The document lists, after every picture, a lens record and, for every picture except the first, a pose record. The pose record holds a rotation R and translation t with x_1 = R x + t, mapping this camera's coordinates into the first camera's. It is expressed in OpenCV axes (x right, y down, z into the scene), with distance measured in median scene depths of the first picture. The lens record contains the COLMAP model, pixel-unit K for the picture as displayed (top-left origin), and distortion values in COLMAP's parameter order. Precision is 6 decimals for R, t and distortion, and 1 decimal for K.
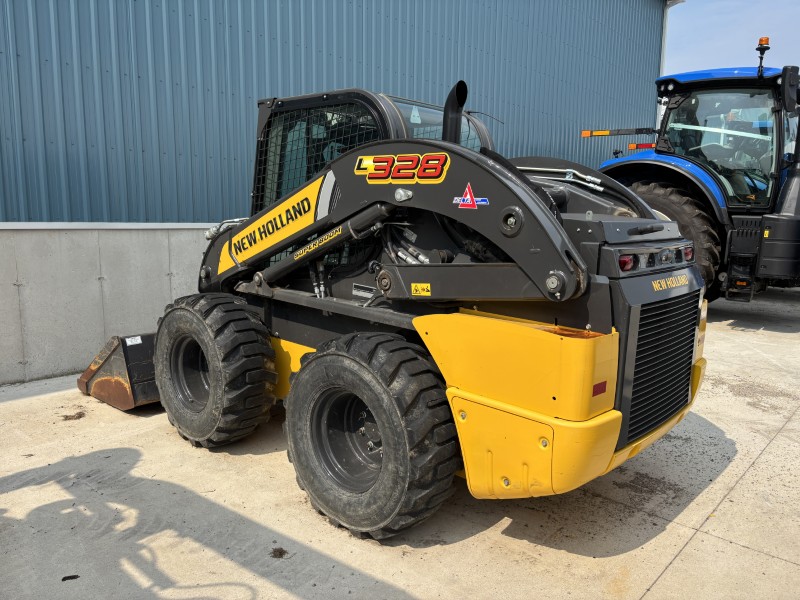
lens RADIAL K [[606.3, 0, 400.0], [0, 606.3, 300.0], [0, 0, 1]] dist [0.018376, -0.003600]
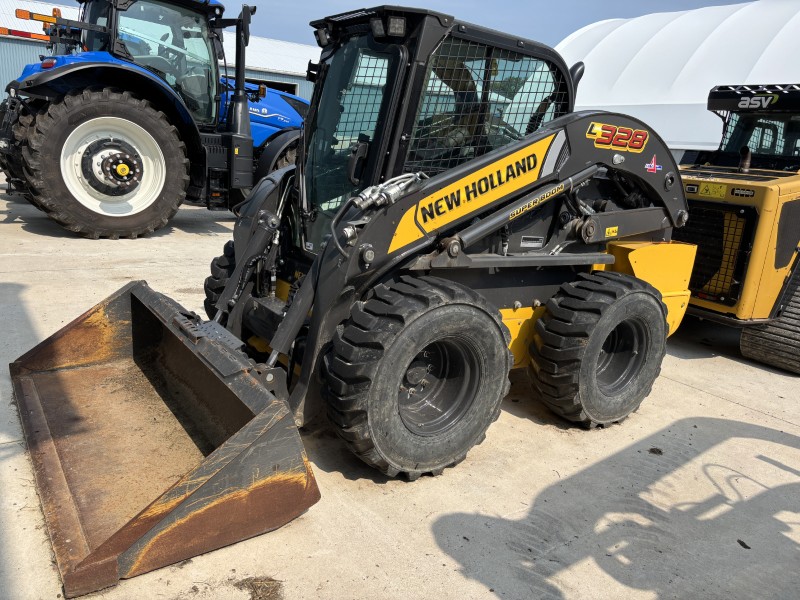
lens RADIAL K [[606.3, 0, 400.0], [0, 606.3, 300.0], [0, 0, 1]] dist [0.018376, -0.003600]
pose [[0.220961, -0.239263, 0.945478, -1.143915], [0.067190, 0.970872, 0.229987, -0.176055], [-0.972965, 0.012709, 0.230601, 0.965507]]
